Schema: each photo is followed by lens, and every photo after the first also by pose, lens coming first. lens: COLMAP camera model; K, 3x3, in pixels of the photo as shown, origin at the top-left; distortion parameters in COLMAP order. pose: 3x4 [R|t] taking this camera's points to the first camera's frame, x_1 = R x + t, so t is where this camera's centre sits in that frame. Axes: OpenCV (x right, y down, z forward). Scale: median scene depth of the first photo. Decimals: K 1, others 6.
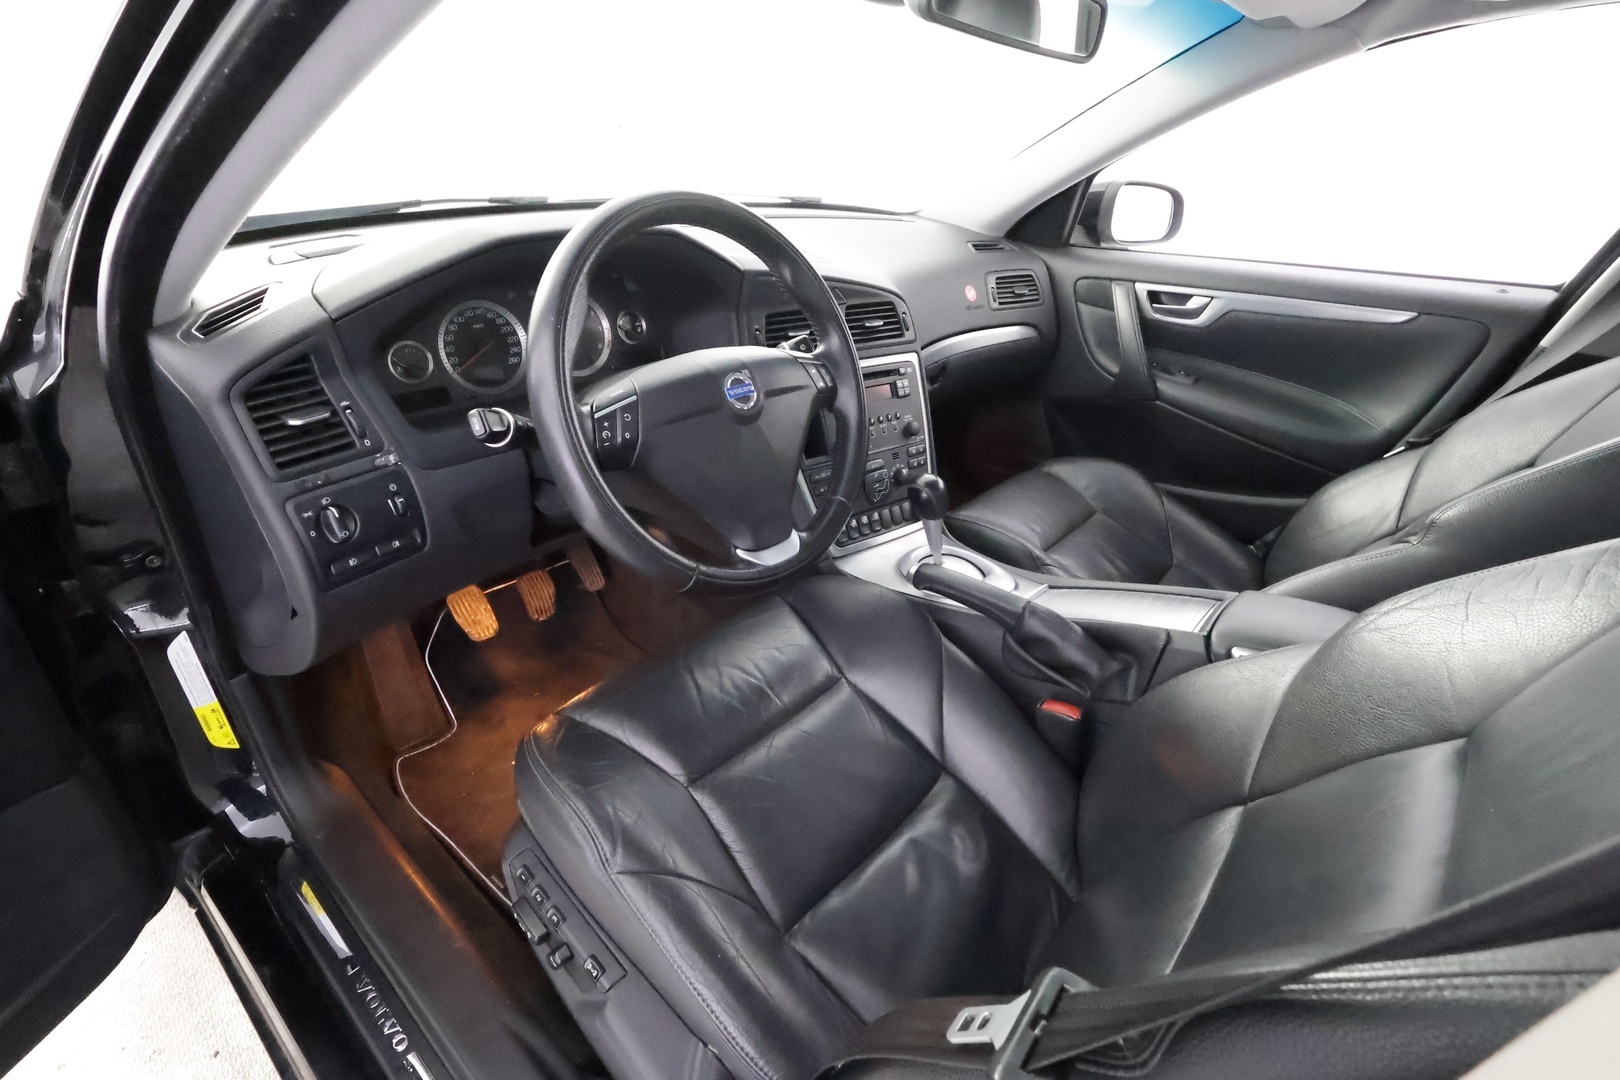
lens RADIAL K [[769.3, 0, 802.5], [0, 769.3, 551.2], [0, 0, 1]] dist [-0.005485, 0.002442]
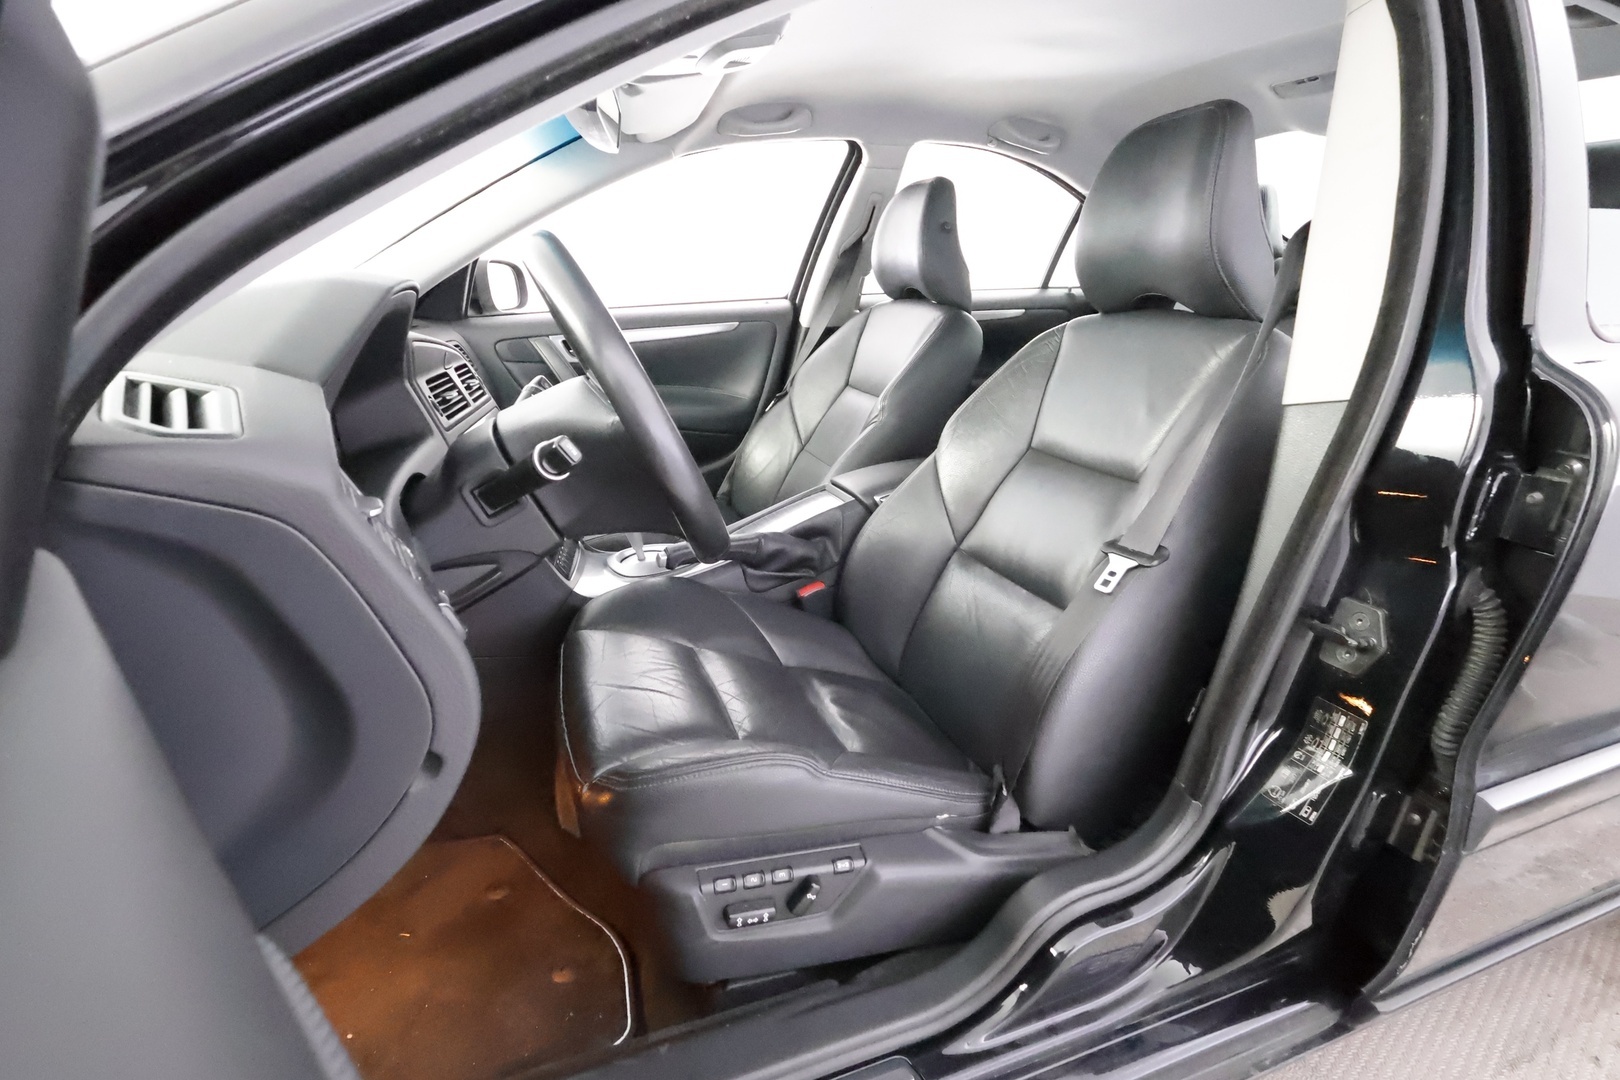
lens RADIAL K [[769.3, 0, 804.1], [0, 769.3, 543.1], [0, 0, 1]] dist [-0.005485, 0.002442]
pose [[0.484125, -0.338909, 0.806699, -0.519295], [0.441892, 0.890434, 0.108895, -0.018357], [-0.755218, 0.303755, 0.580843, 0.115899]]
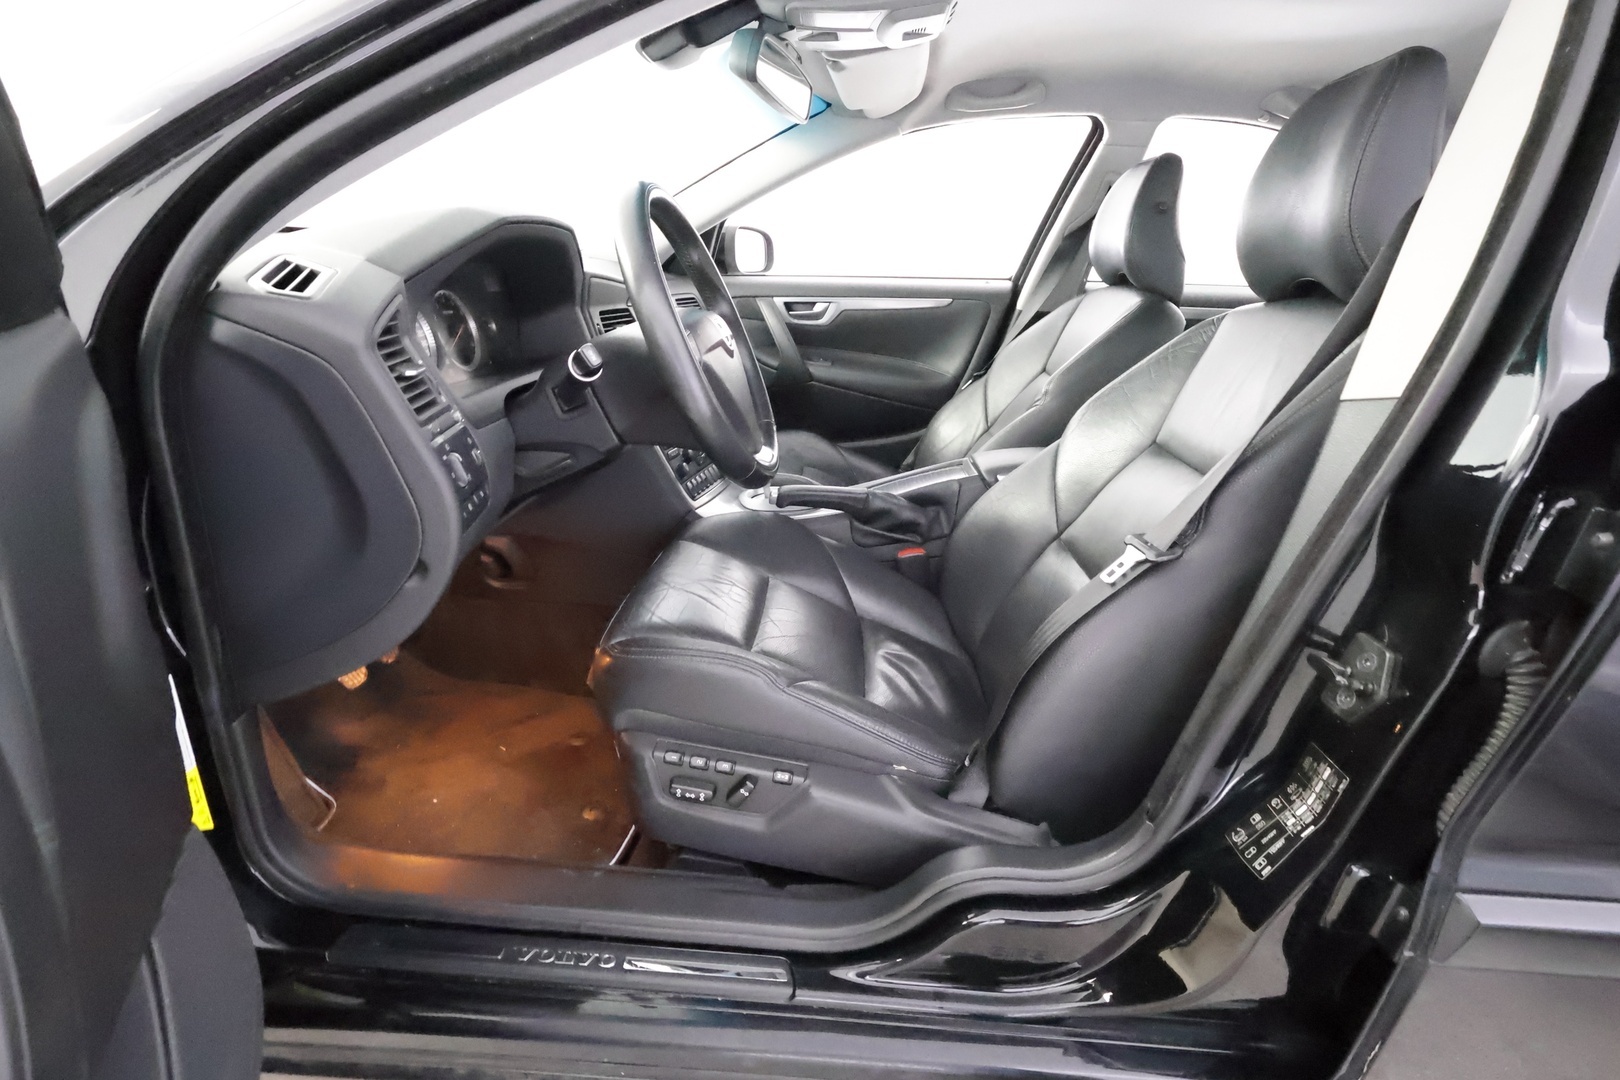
lens RADIAL K [[769.3, 0, 809.5], [0, 769.3, 539.3], [0, 0, 1]] dist [-0.005485, 0.002442]
pose [[0.789224, -0.221793, 0.572655, -0.420373], [0.282815, 0.958999, -0.018344, 0.103473], [-0.545107, 0.176433, 0.819592, -0.047181]]
